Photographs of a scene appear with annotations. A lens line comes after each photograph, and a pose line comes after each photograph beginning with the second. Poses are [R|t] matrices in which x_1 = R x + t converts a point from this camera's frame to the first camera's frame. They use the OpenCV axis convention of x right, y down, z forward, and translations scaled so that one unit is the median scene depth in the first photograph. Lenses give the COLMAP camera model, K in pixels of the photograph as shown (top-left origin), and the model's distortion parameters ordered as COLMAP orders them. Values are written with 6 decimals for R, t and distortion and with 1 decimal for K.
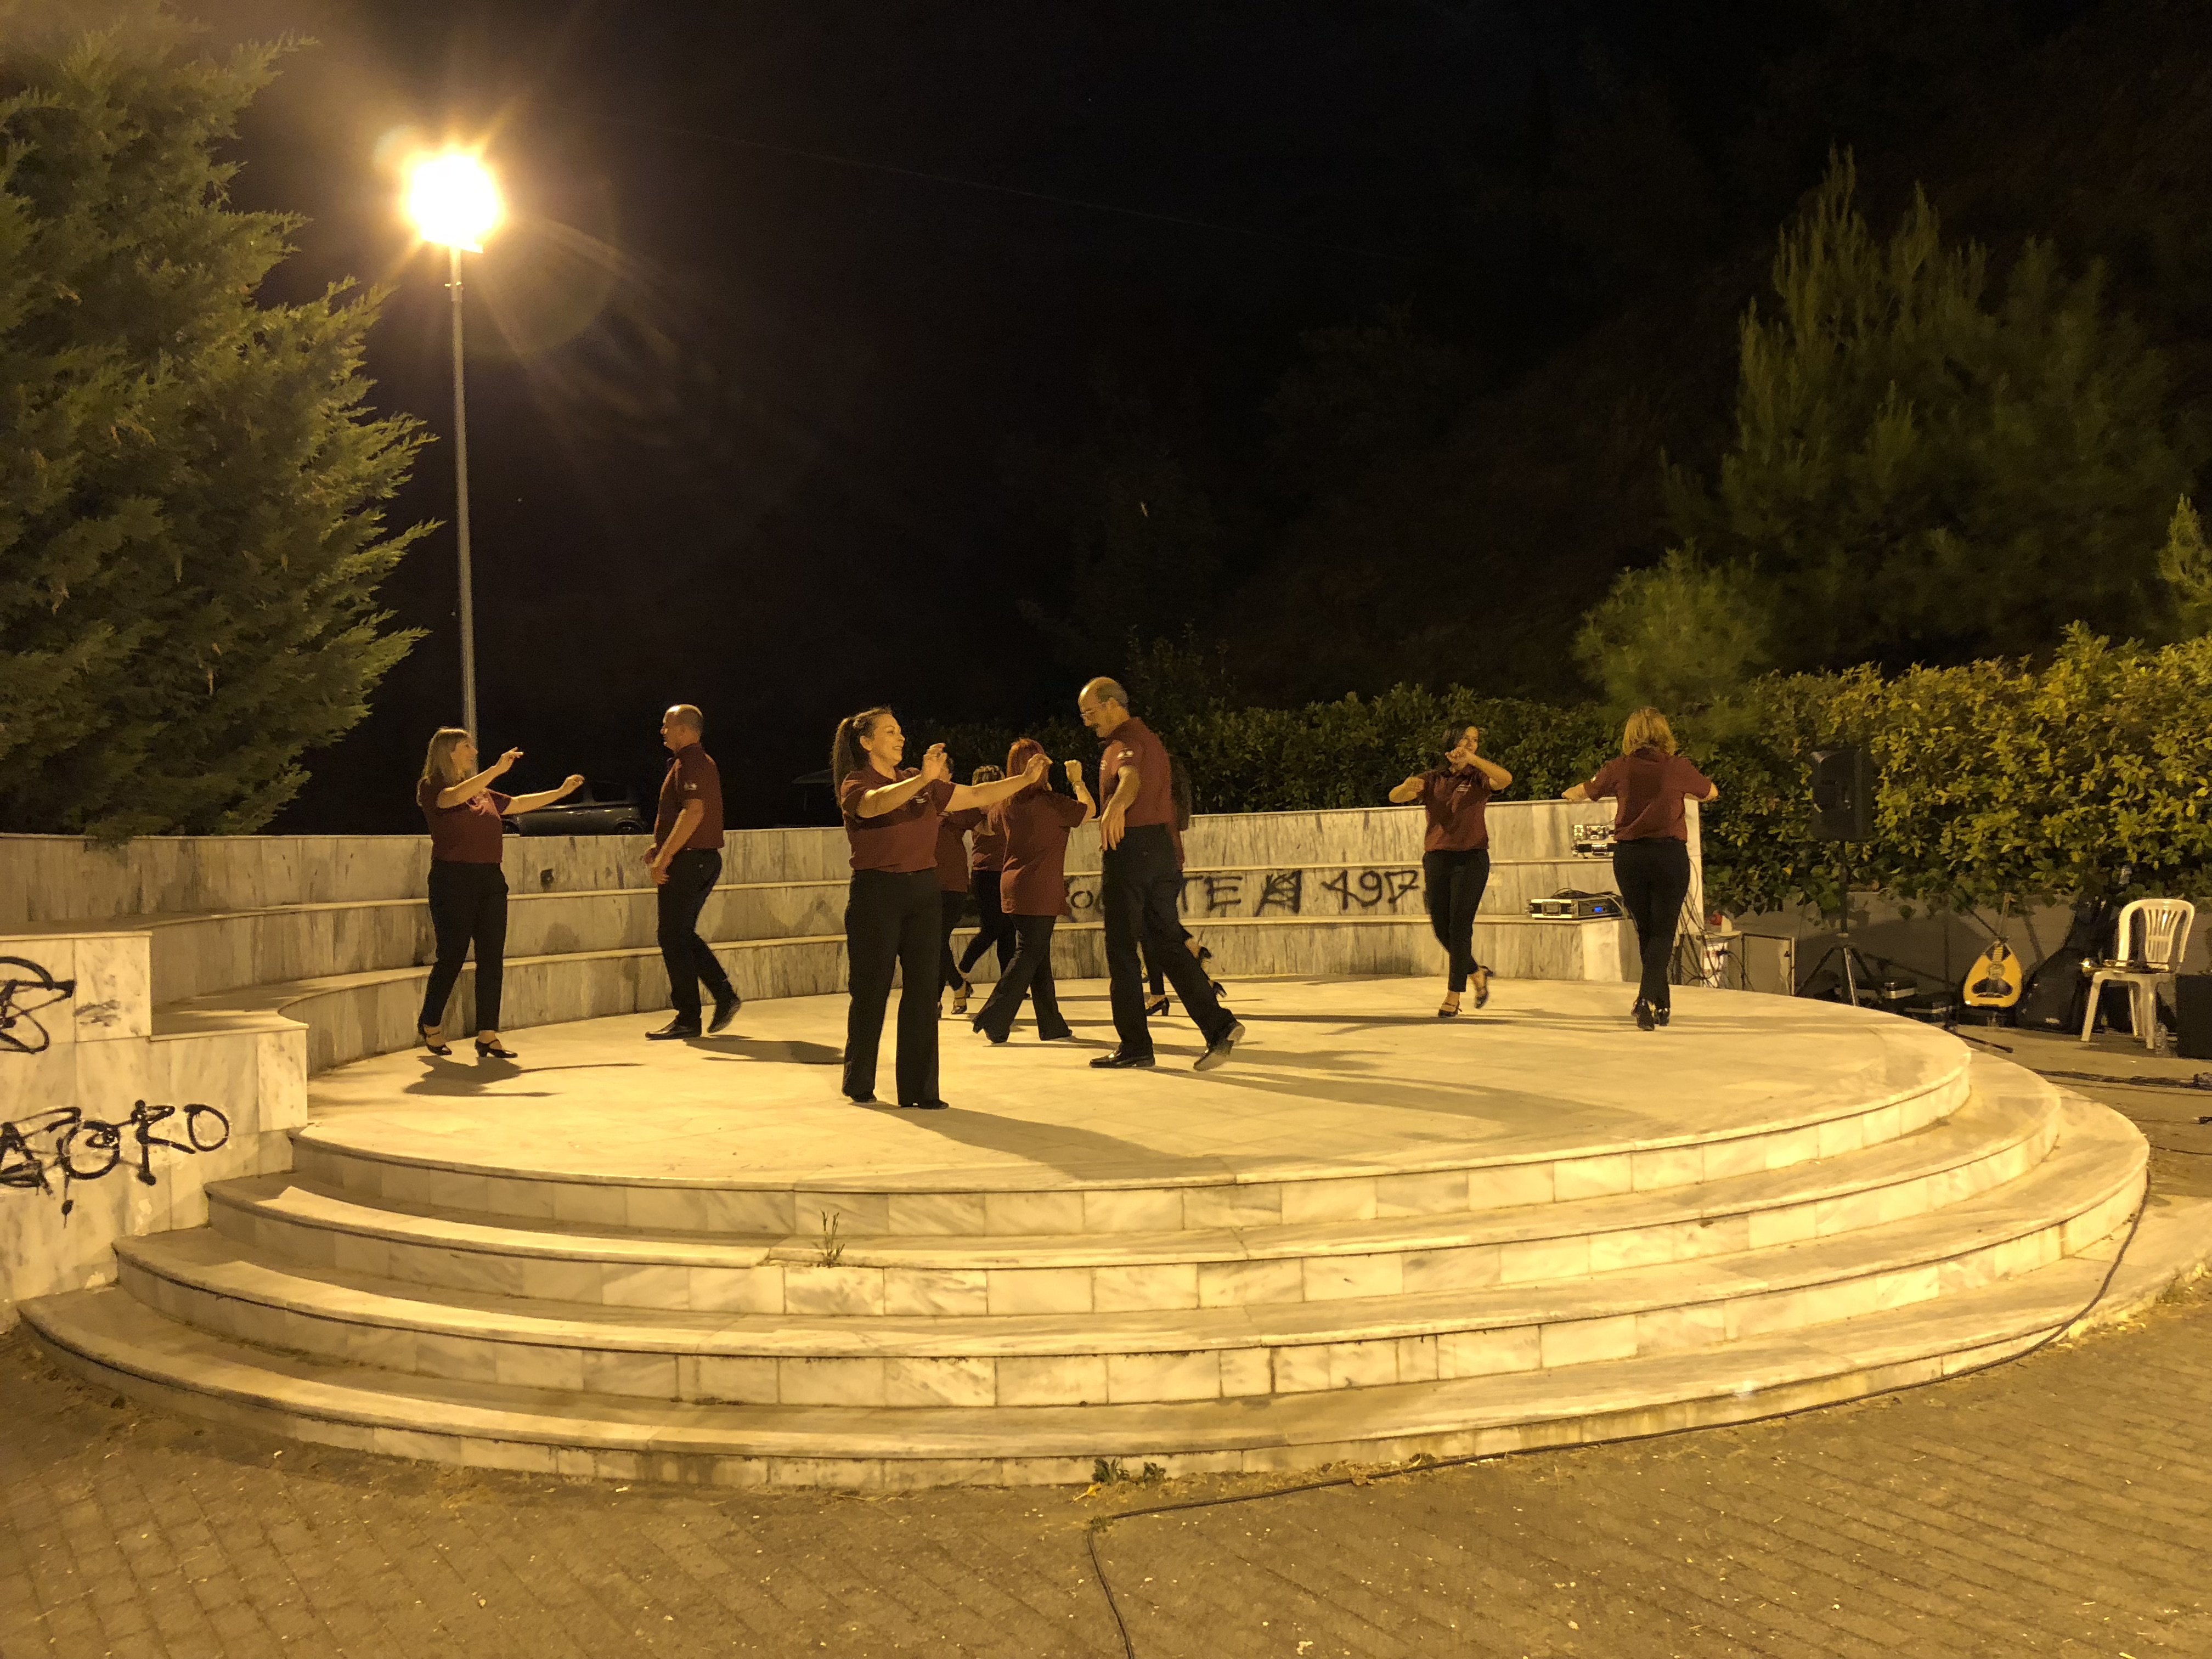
lens RADIAL K [[1784.1, 0, 1096.1], [0, 1784.1, 825.6], [0, 0, 1]] dist [0.012095, 0.012327]
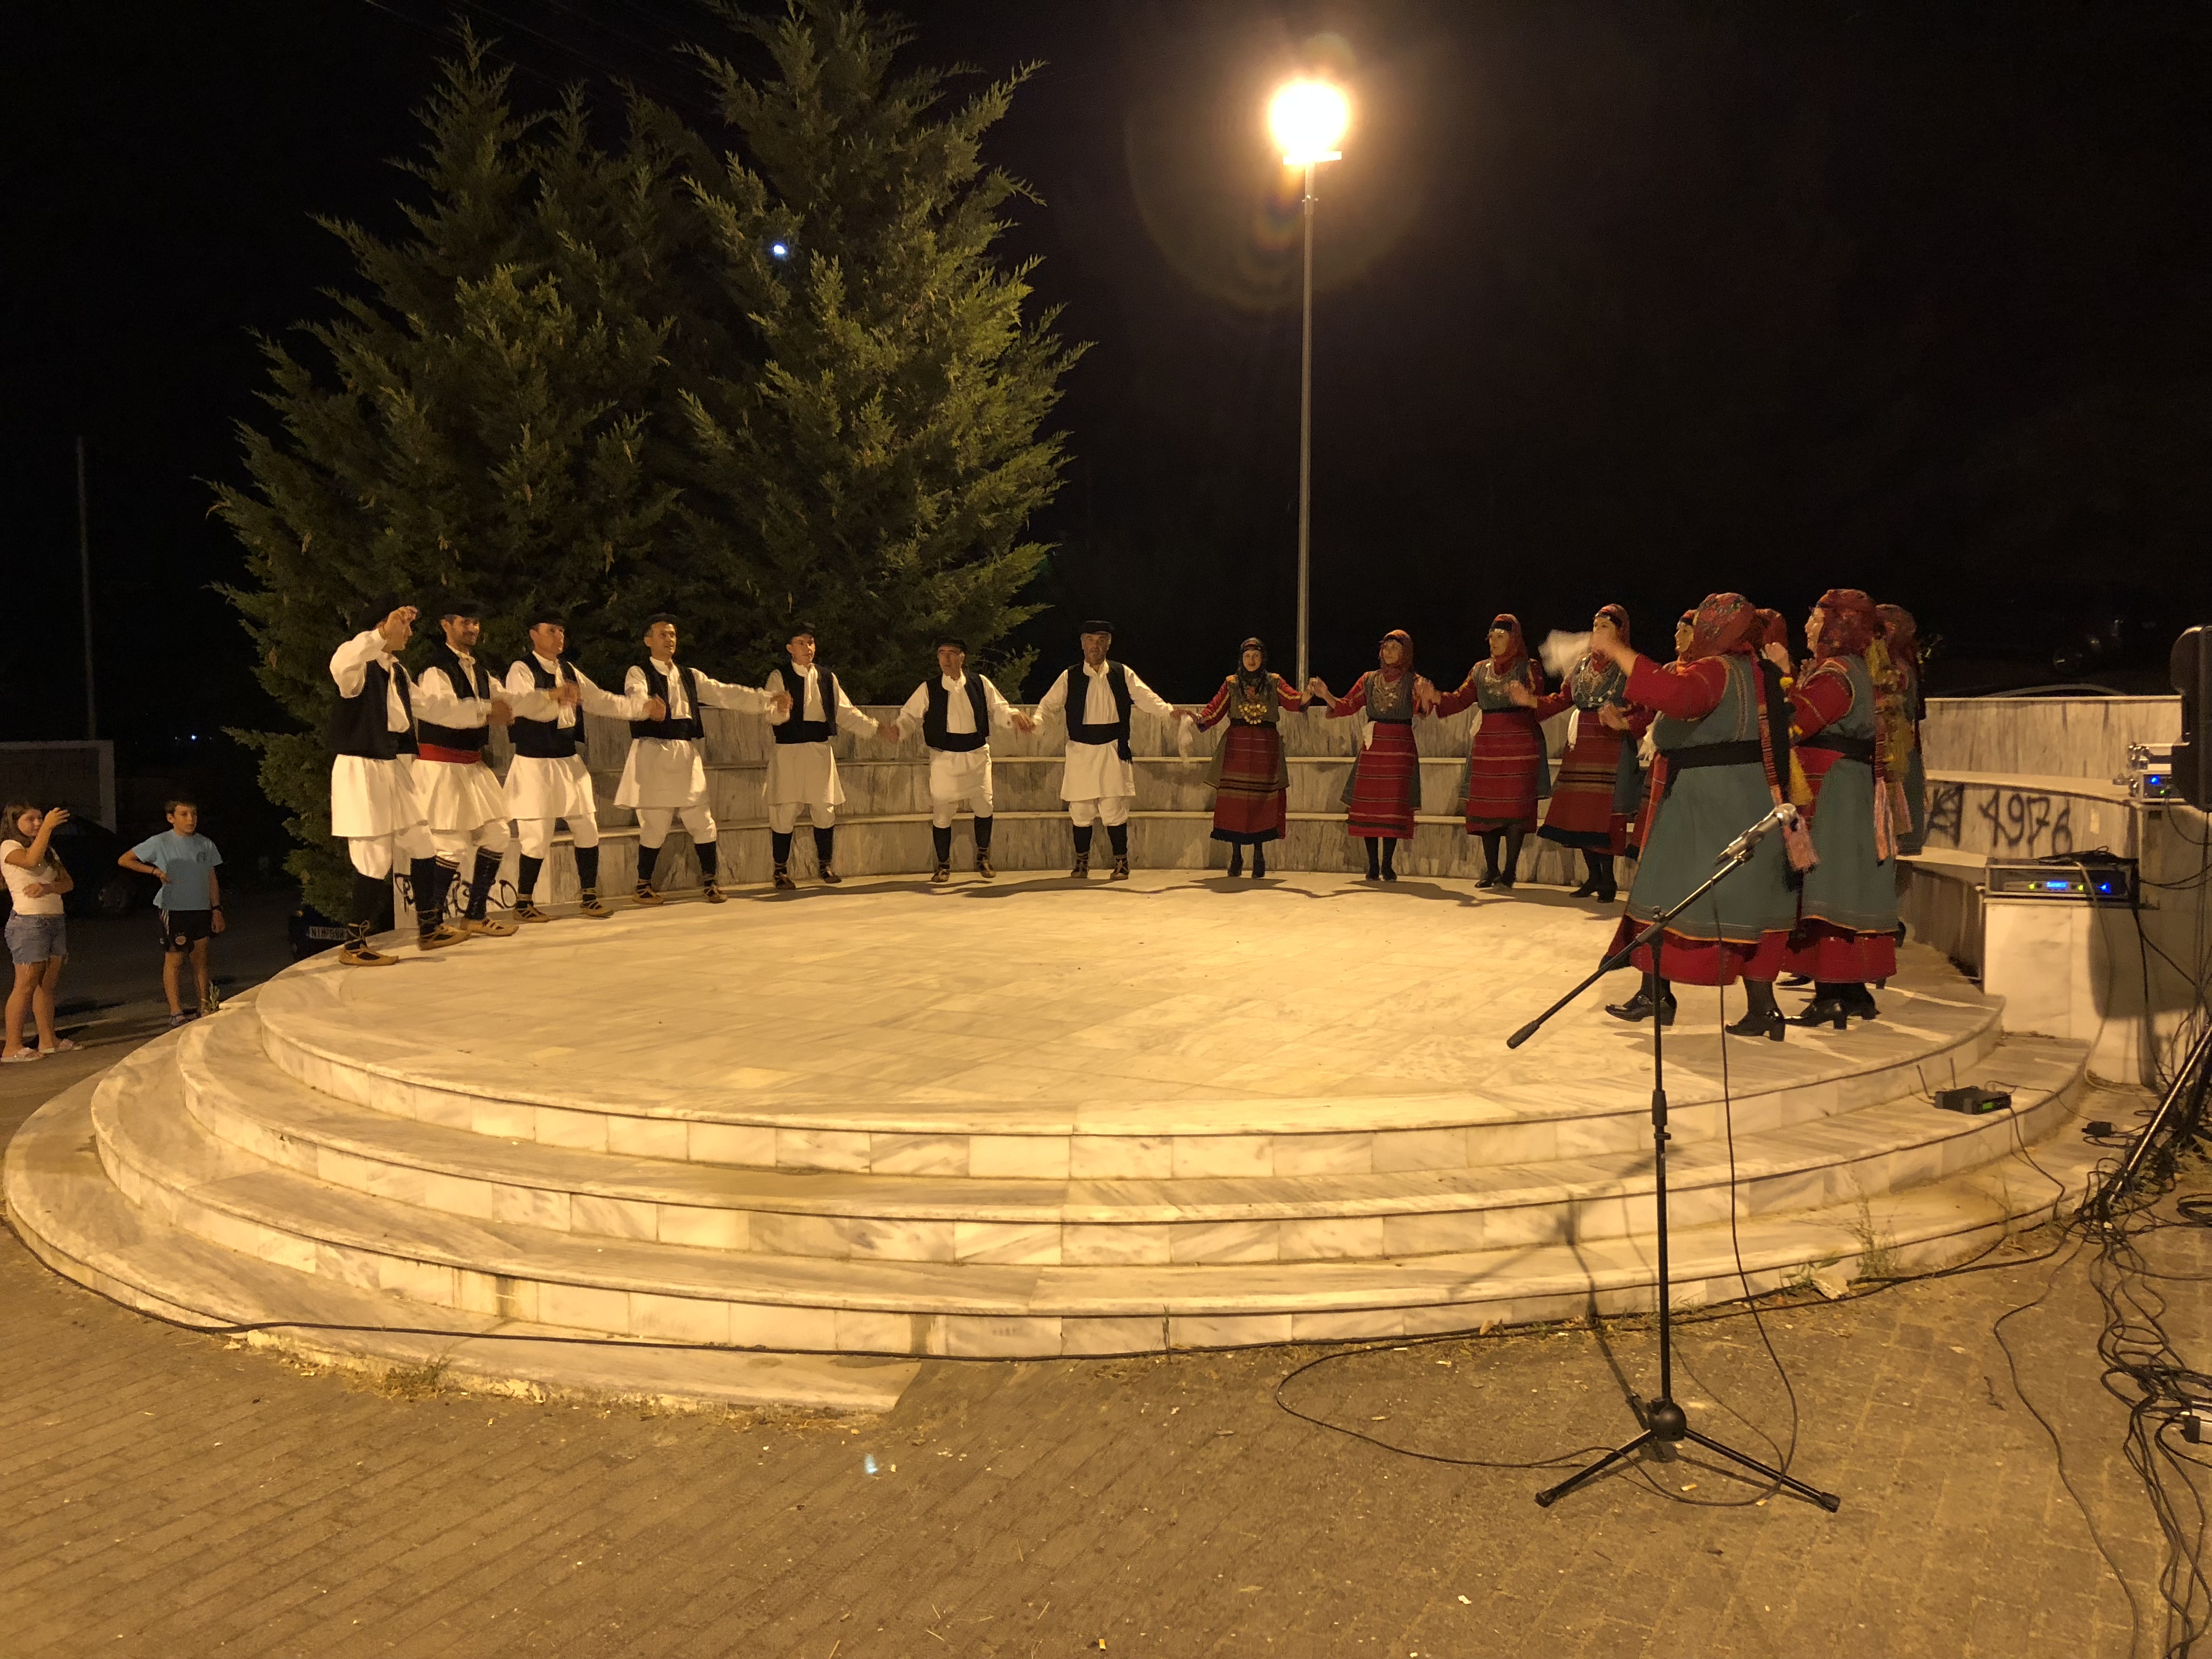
lens RADIAL K [[1803.9, 0, 1087.8], [0, 1803.9, 829.9], [0, 0, 1]] dist [0.002521, 0.018127]
pose [[0.412725, 0.093248, -0.906070, 1.219941], [0.002946, 0.994604, 0.103702, -0.062554], [0.910851, -0.045470, 0.410223, 0.801055]]
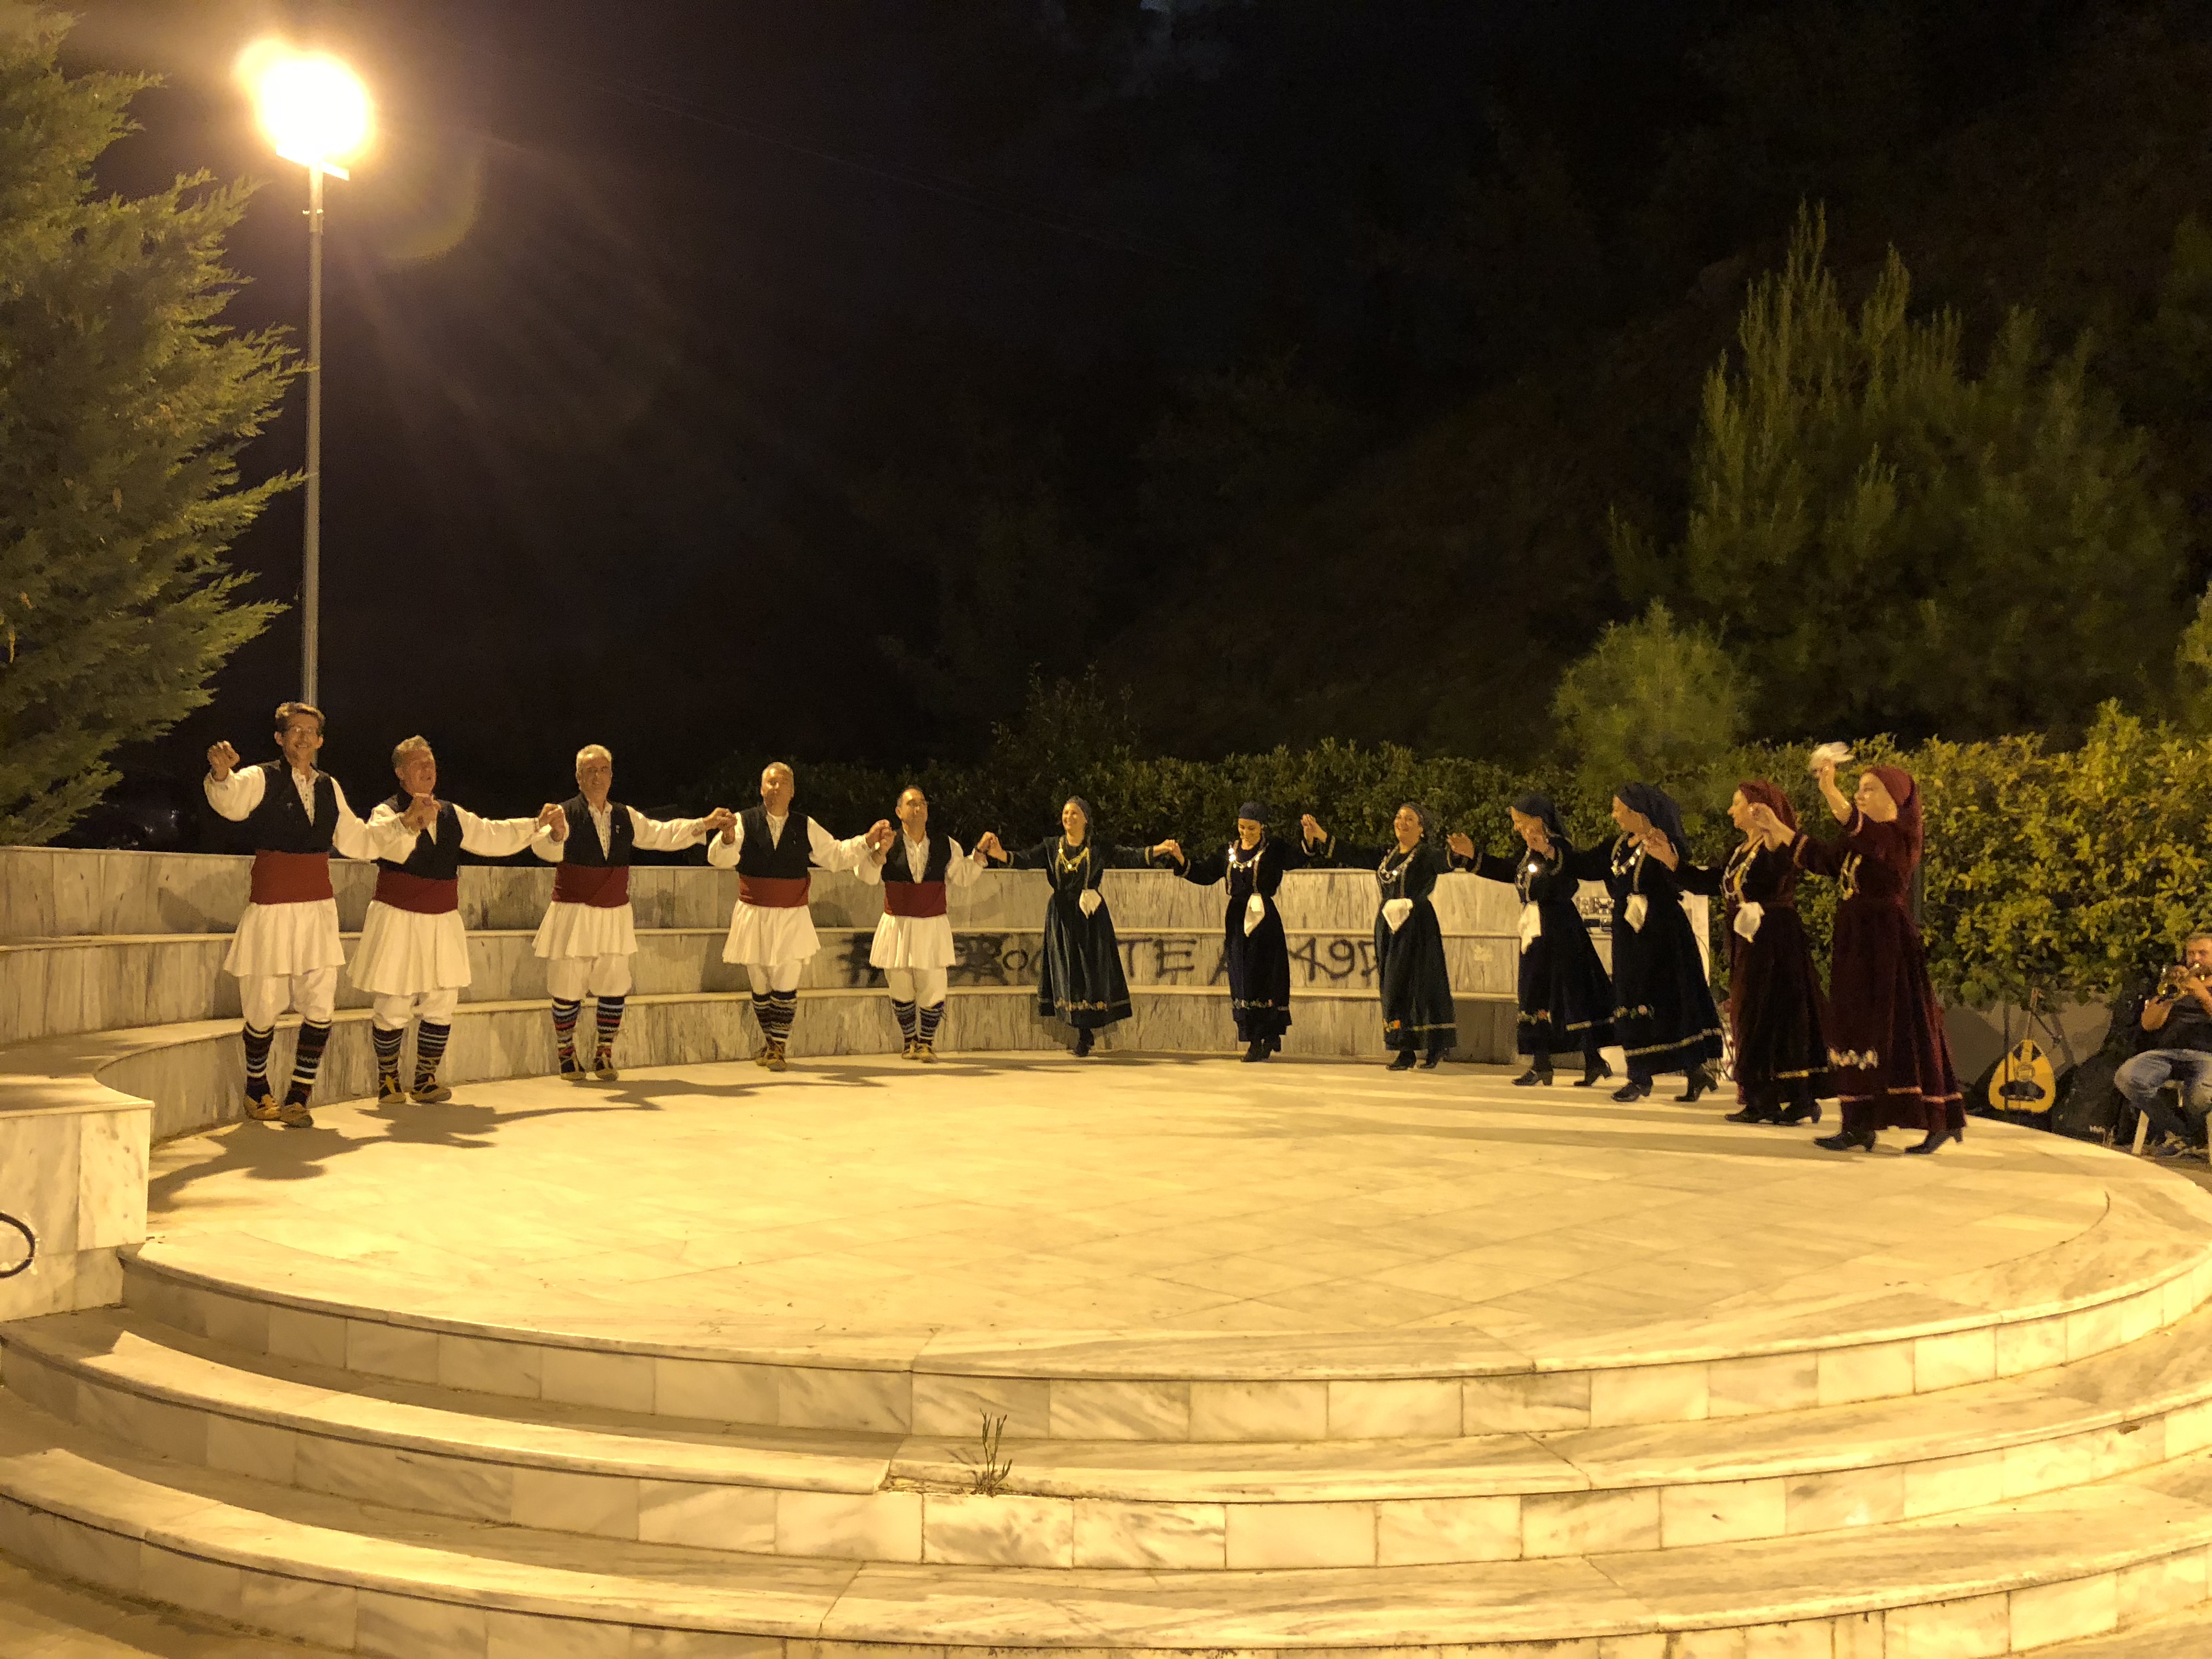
lens RADIAL K [[1786.7, 0, 1085.6], [0, 1786.7, 842.1], [0, 0, 1]] dist [0.013741, 0.010588]
pose [[0.992982, 0.041302, 0.110816, -0.150758], [-0.038653, 0.998916, -0.025953, 0.009347], [-0.111768, 0.021488, 0.993502, 0.229632]]
